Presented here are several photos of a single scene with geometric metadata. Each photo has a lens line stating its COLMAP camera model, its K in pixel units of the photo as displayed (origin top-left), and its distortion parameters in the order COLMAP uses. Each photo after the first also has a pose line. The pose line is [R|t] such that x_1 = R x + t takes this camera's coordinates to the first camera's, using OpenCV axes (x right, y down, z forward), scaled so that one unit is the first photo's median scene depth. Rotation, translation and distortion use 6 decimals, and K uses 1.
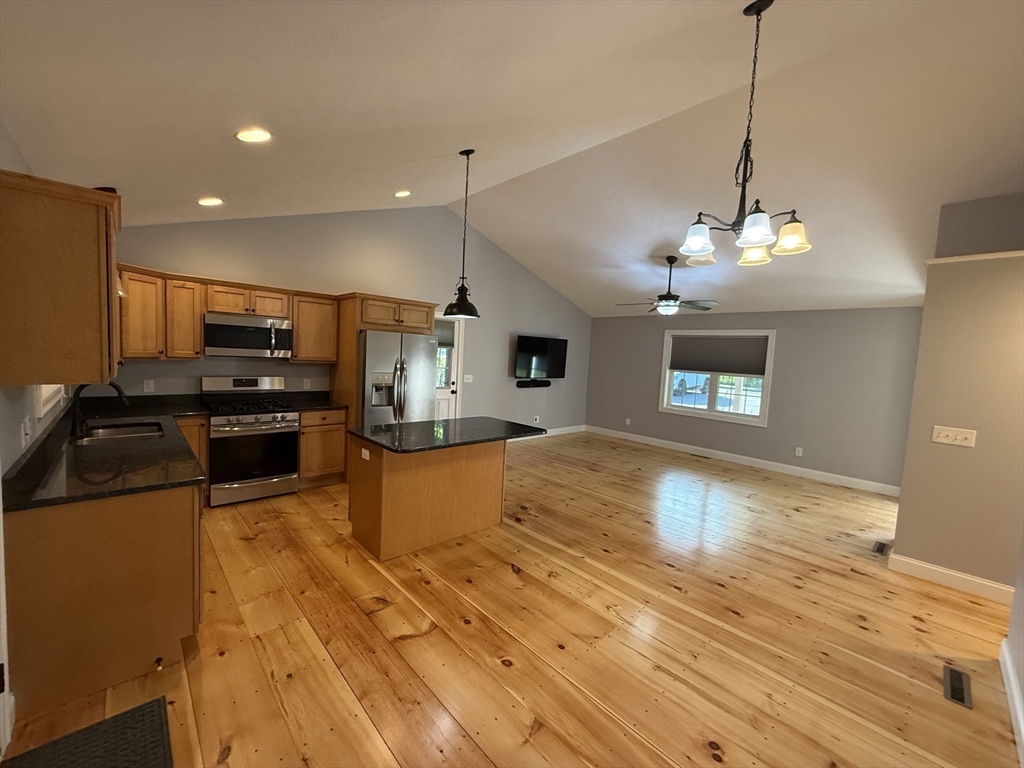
lens RADIAL K [[408.4, 0, 507.4], [0, 408.4, 387.5], [0, 0, 1]] dist [0.001160, 0.000302]
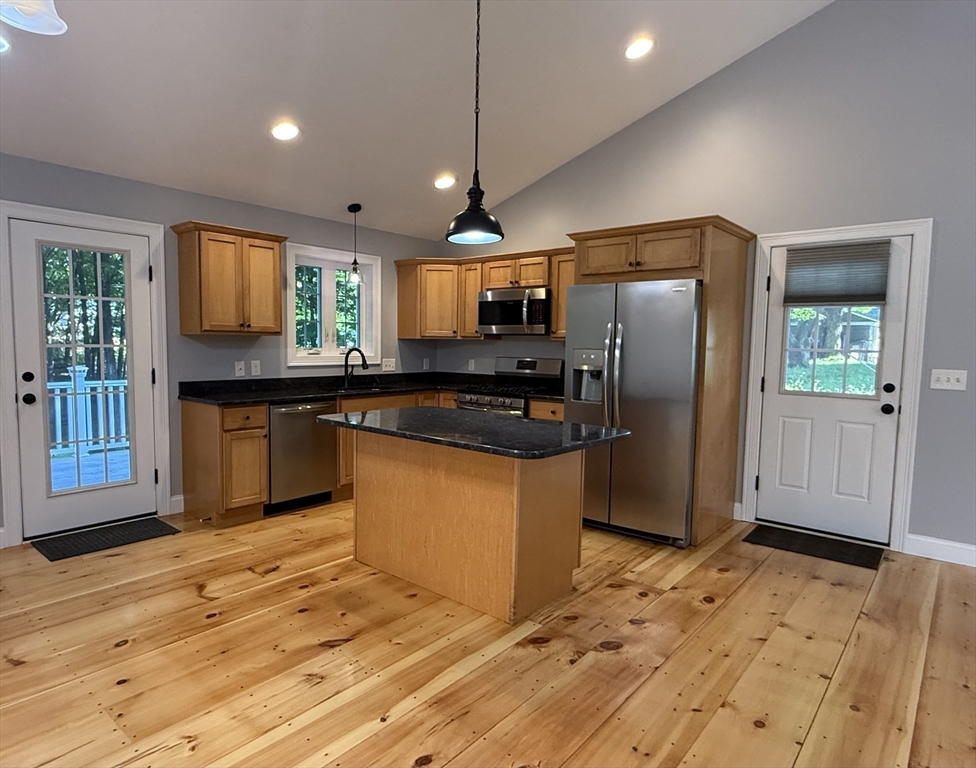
lens RADIAL K [[578.8, 0, 456.5], [0, 578.8, 388.4], [0, 0, 1]] dist [-0.003693, 0.005406]
pose [[0.102914, 0.030613, -0.994219, 0.666534], [-0.091712, 0.995561, 0.021161, 0.029274], [0.990453, 0.089004, 0.105265, 0.806642]]
